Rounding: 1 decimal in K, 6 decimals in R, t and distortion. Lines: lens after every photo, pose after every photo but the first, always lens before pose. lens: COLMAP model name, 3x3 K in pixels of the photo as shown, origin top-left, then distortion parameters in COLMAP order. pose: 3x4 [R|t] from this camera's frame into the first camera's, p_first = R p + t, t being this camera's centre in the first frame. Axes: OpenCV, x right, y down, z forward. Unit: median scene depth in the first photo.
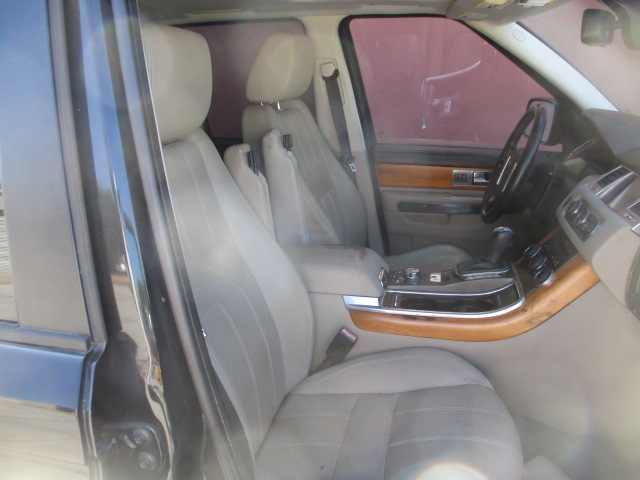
lens RADIAL K [[539.1, 0, 318.9], [0, 539.1, 243.1], [0, 0, 1]] dist [-0.030477, 0.007927]
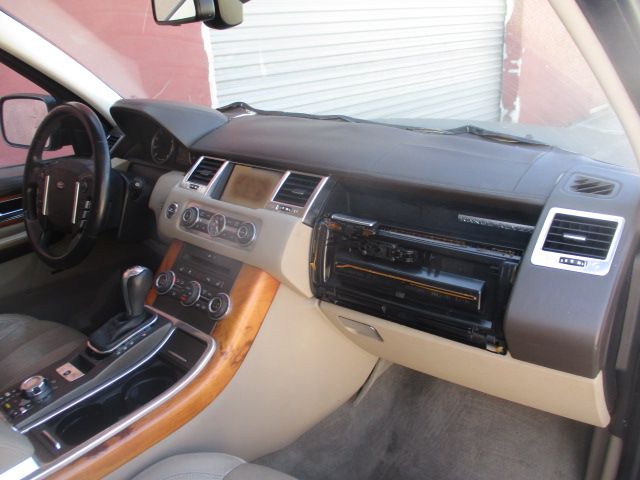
lens RADIAL K [[539.1, 0, 320.7], [0, 539.1, 233.7], [0, 0, 1]] dist [-0.030477, 0.007927]
pose [[0.468705, -0.332379, 0.818437, -0.144023], [0.320052, 0.927457, 0.193366, -0.142052], [-0.823336, 0.171310, 0.541082, 0.370994]]
